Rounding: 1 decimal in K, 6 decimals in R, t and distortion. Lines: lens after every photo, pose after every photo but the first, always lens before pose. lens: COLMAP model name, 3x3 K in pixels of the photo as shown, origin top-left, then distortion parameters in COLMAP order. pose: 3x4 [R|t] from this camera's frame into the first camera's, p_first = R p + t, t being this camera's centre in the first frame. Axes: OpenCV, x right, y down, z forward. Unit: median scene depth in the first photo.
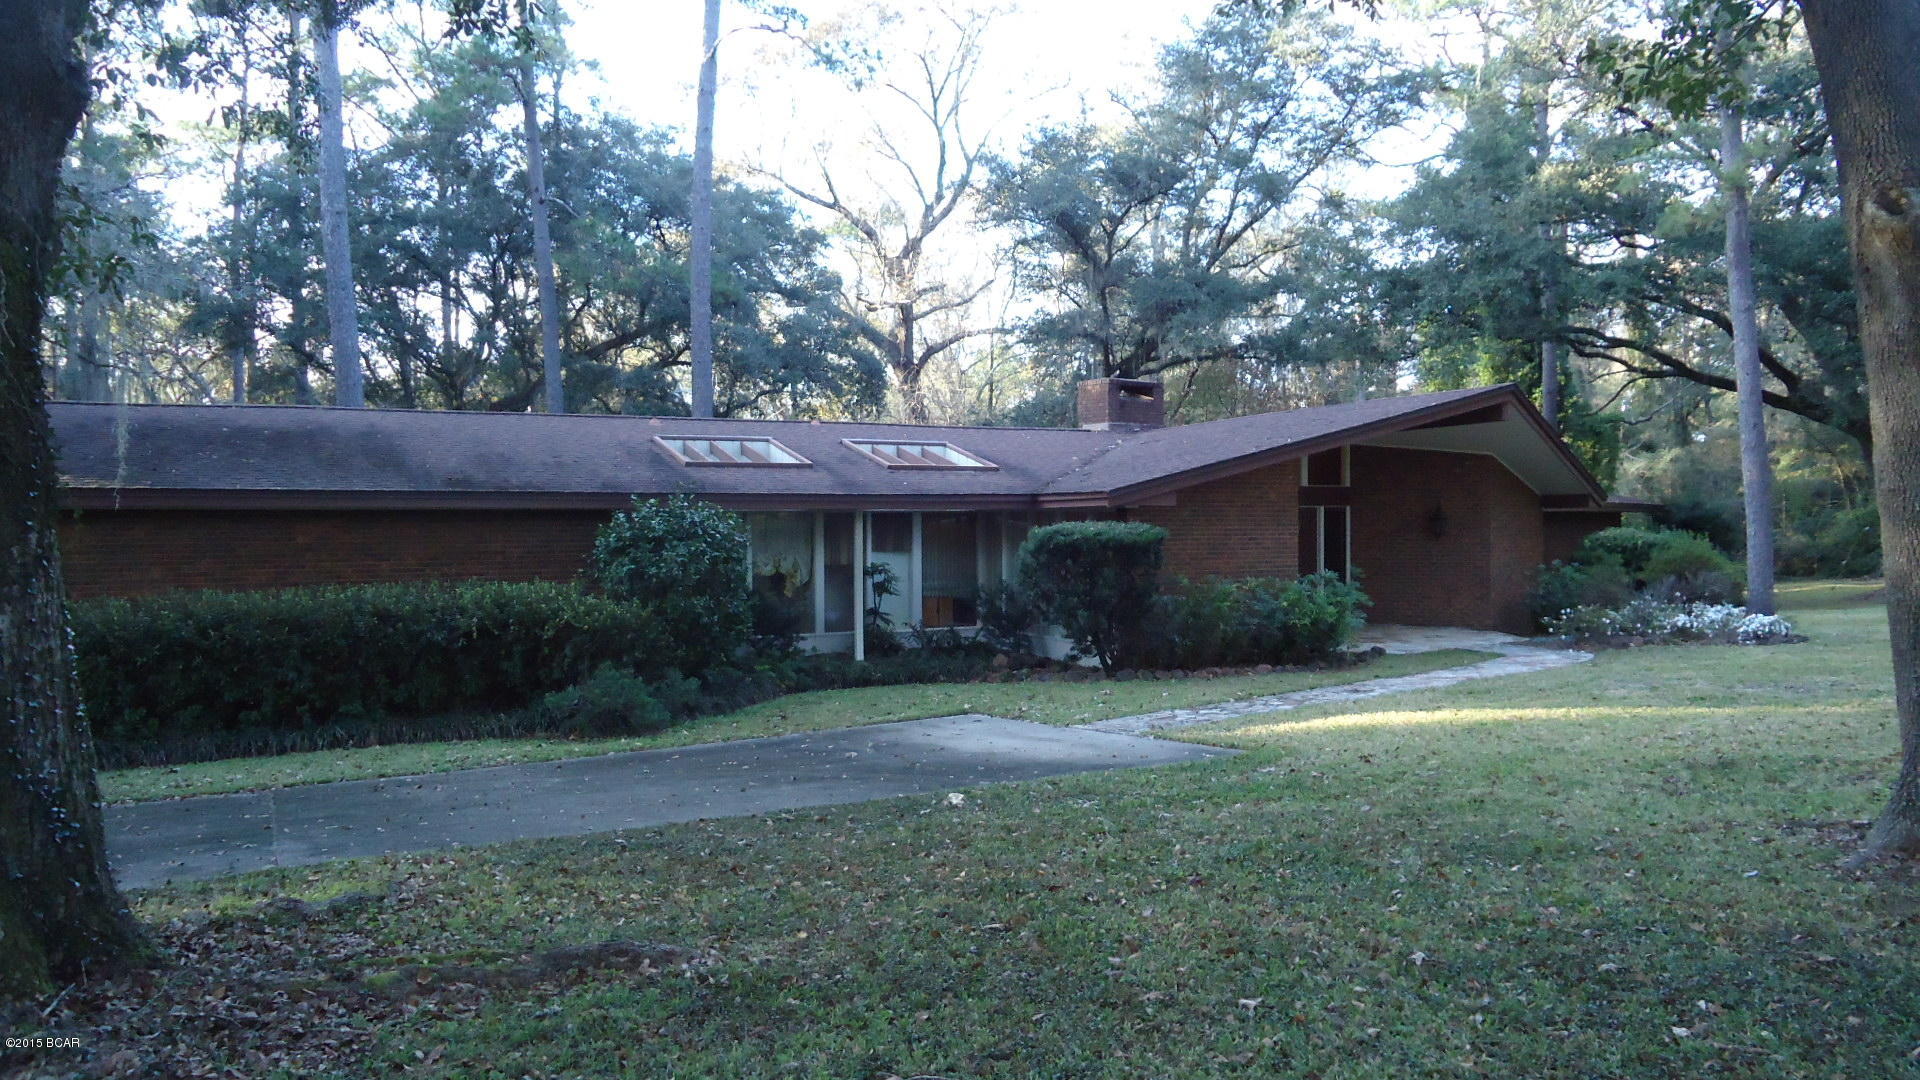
lens RADIAL K [[1376.9, 0, 960.0], [0, 1376.9, 540.0], [0, 0, 1]] dist [-0.008186, -0.000067]
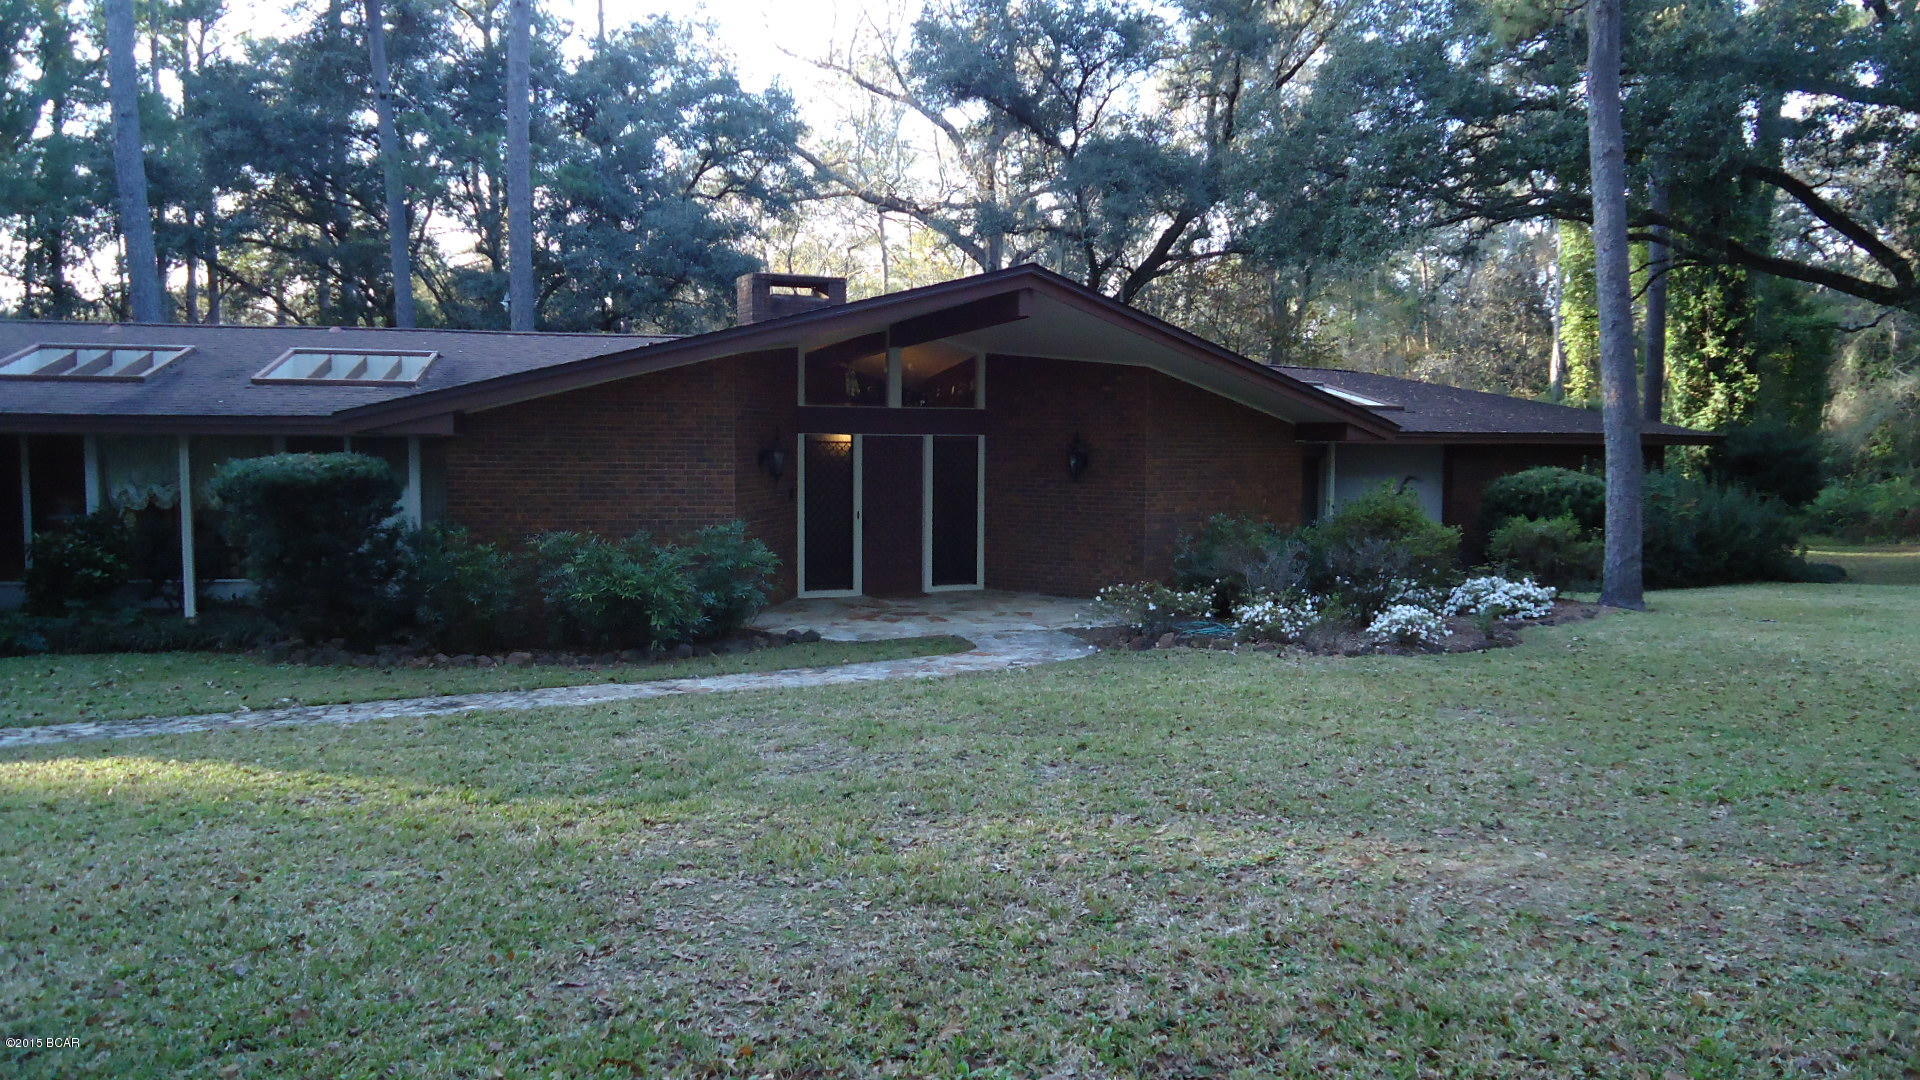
lens RADIAL K [[1376.9, 0, 960.0], [0, 1376.9, 540.0], [0, 0, 1]] dist [-0.008186, -0.000067]
pose [[0.968536, 0.031147, -0.246918, 0.460643], [-0.016418, 0.997973, 0.061490, -0.013448], [0.248333, -0.055501, 0.967083, 0.259902]]
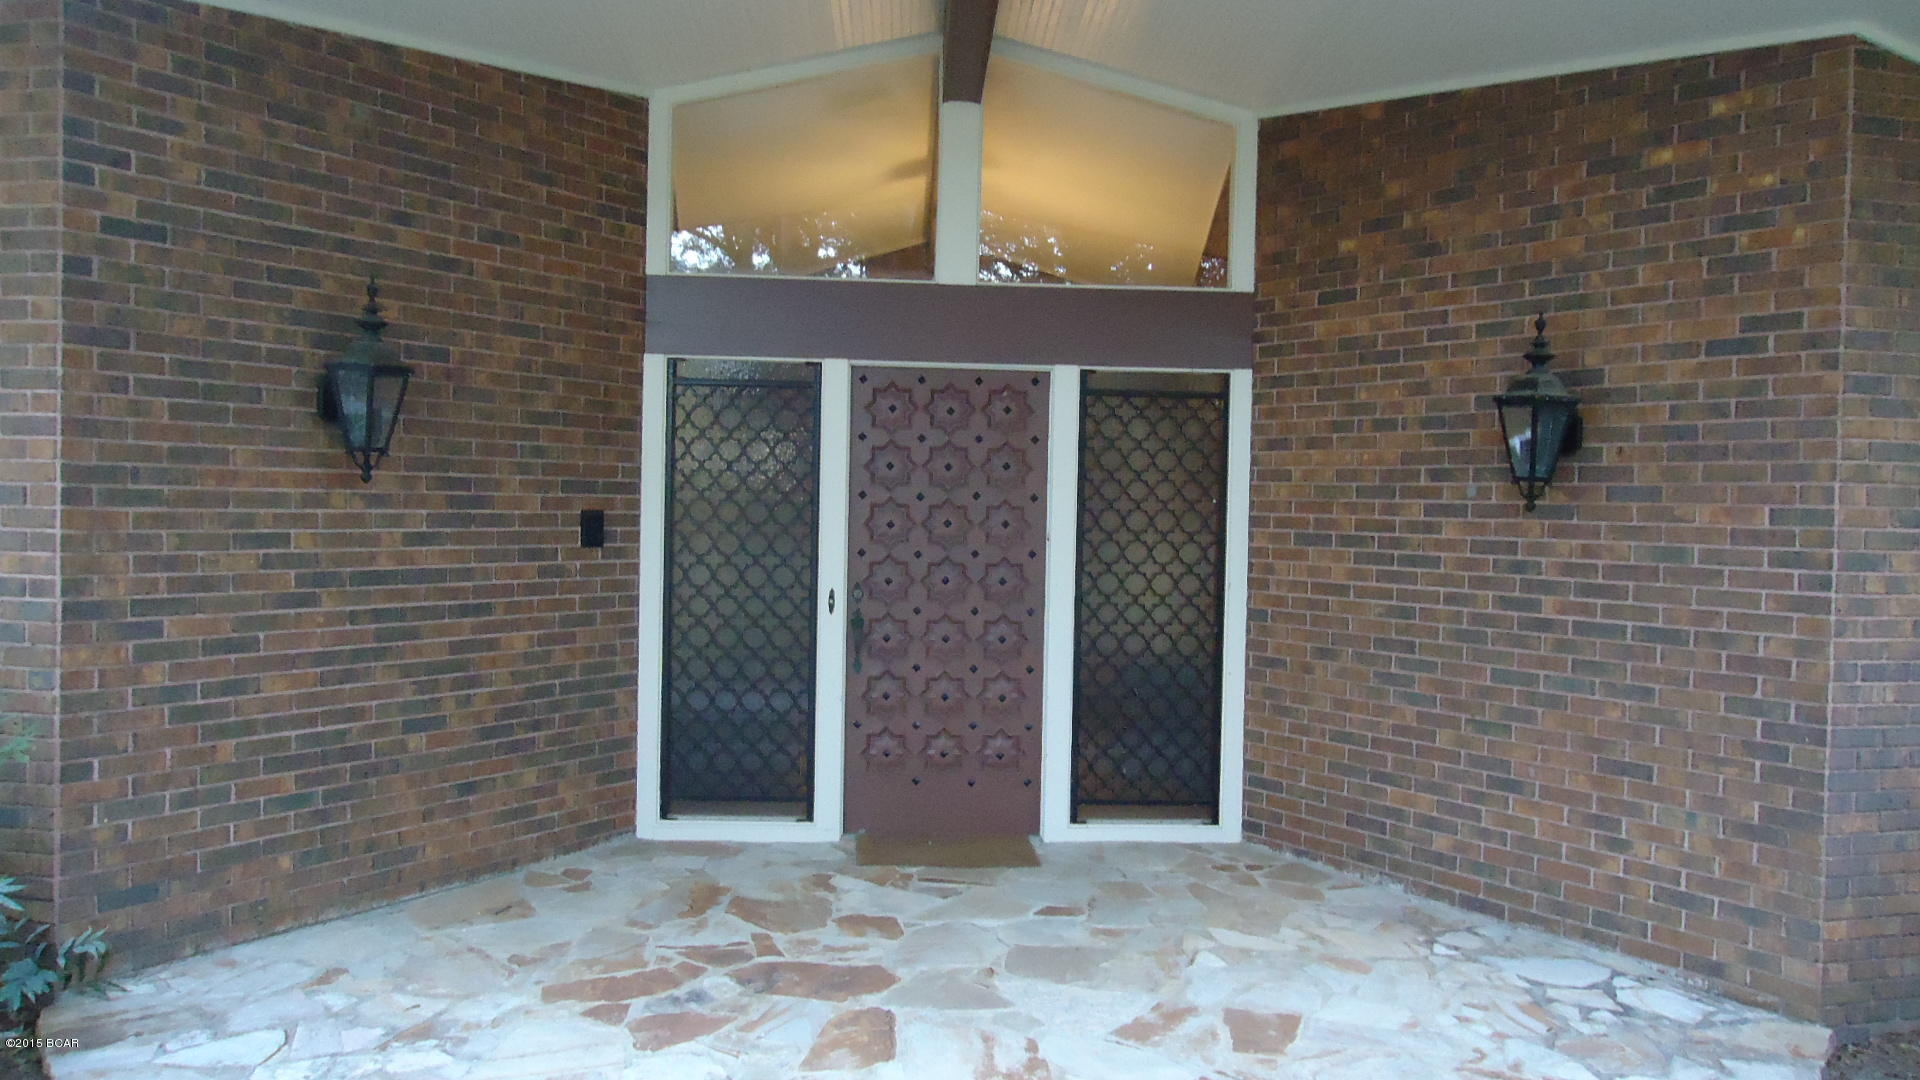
lens RADIAL K [[1376.9, 0, 960.0], [0, 1376.9, 540.0], [0, 0, 1]] dist [-0.008186, -0.000067]
pose [[0.792326, 0.036564, -0.609001, 0.394592], [-0.033000, 0.999310, 0.017065, 0.003277], [0.609204, 0.006576, 0.792986, 0.774243]]
